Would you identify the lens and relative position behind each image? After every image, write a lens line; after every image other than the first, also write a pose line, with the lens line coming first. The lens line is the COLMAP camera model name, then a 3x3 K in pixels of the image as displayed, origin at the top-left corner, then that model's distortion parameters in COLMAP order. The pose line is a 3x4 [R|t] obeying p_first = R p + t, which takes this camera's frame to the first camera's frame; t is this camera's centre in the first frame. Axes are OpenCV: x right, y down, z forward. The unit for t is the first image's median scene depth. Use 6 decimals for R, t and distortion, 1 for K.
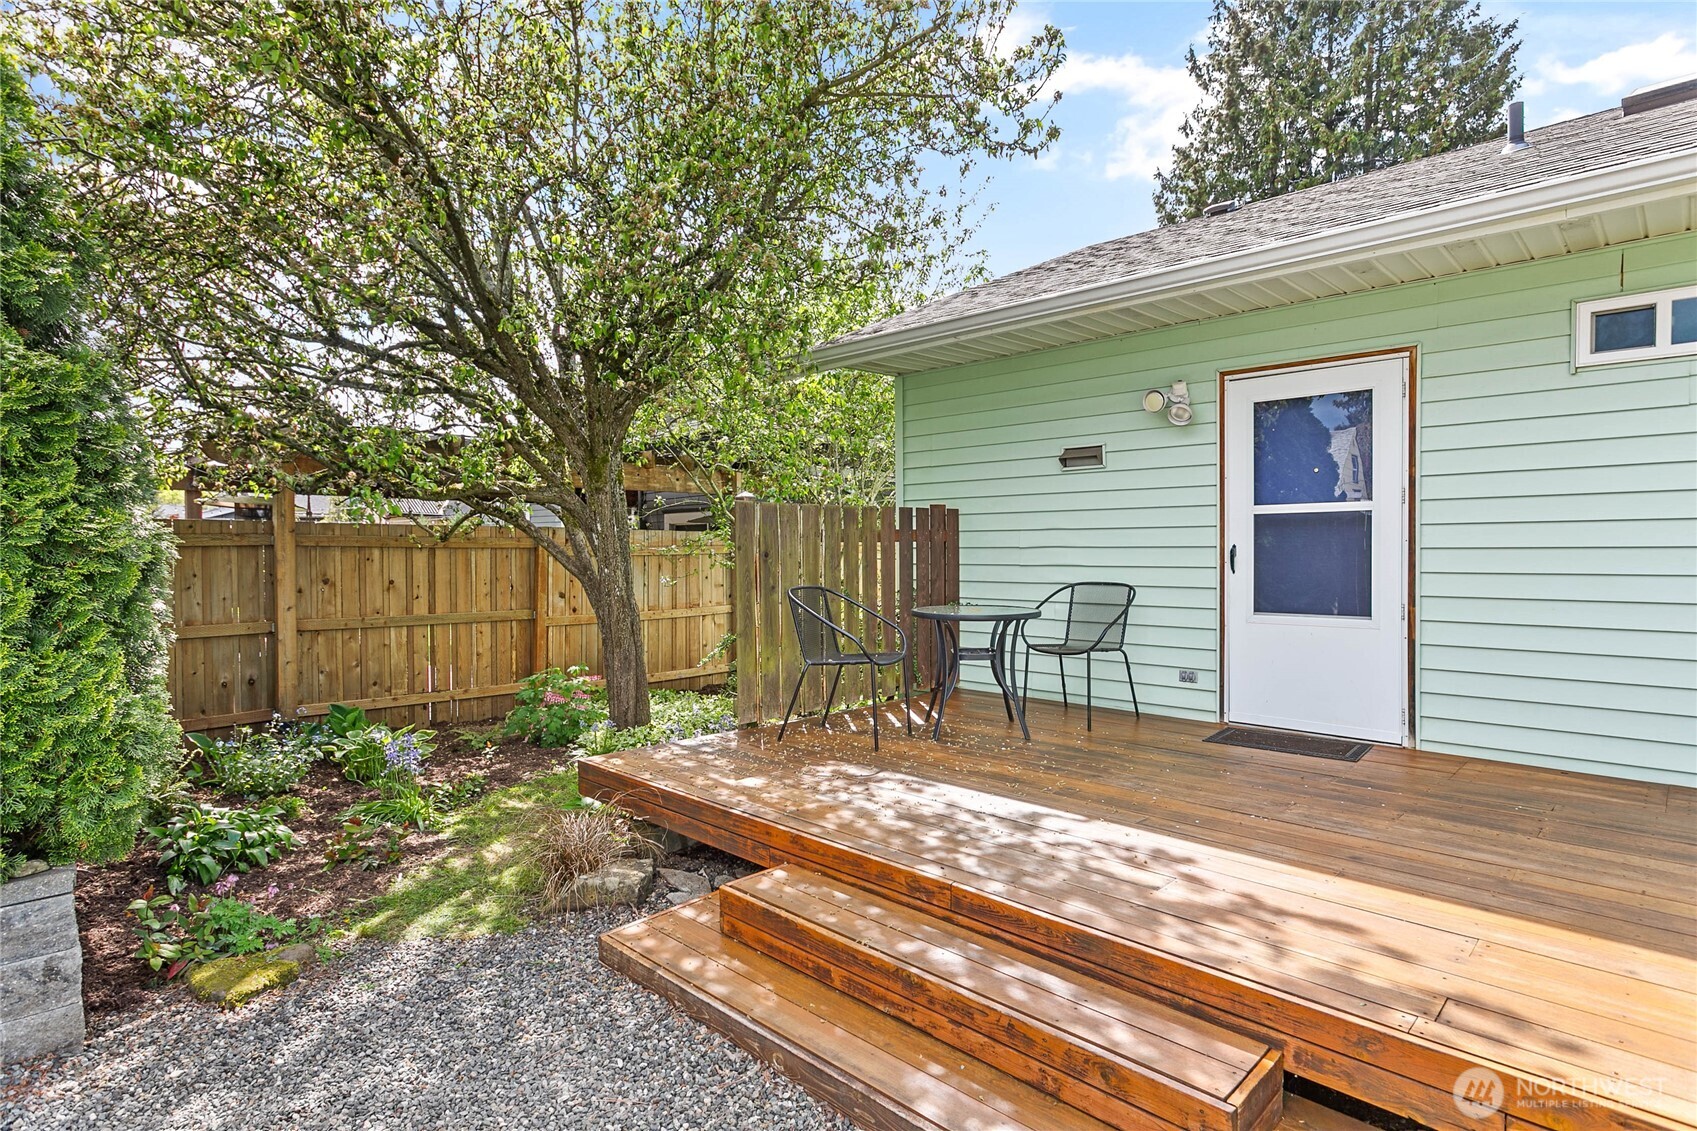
lens RADIAL K [[886.9, 0, 843.4], [0, 886.9, 555.0], [0, 0, 1]] dist [-0.002116, 0.002798]
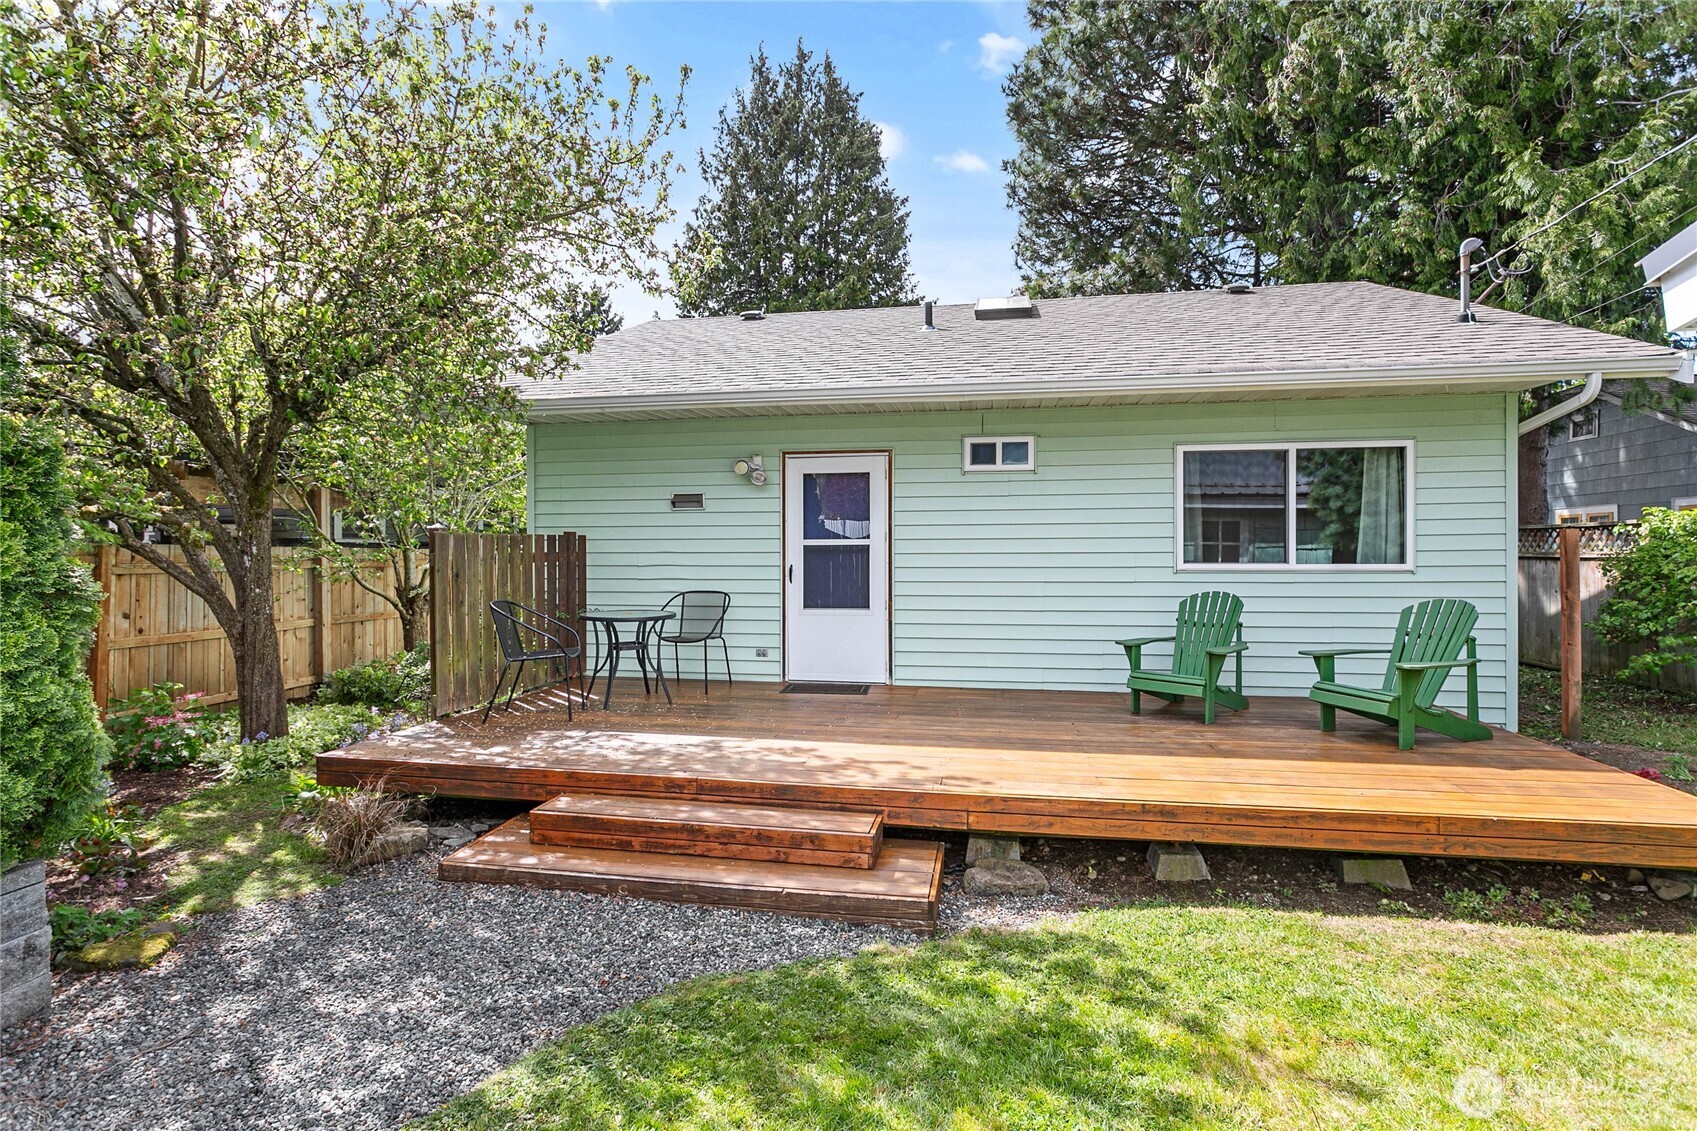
lens RADIAL K [[826.7, 0, 847.1], [0, 826.7, 544.7], [0, 0, 1]] dist [-0.026147, 0.018507]
pose [[0.832159, 0.005636, 0.554509, -0.316528], [0.003372, 0.999878, -0.015222, -0.027911], [-0.554527, 0.014537, 0.832039, -0.285292]]
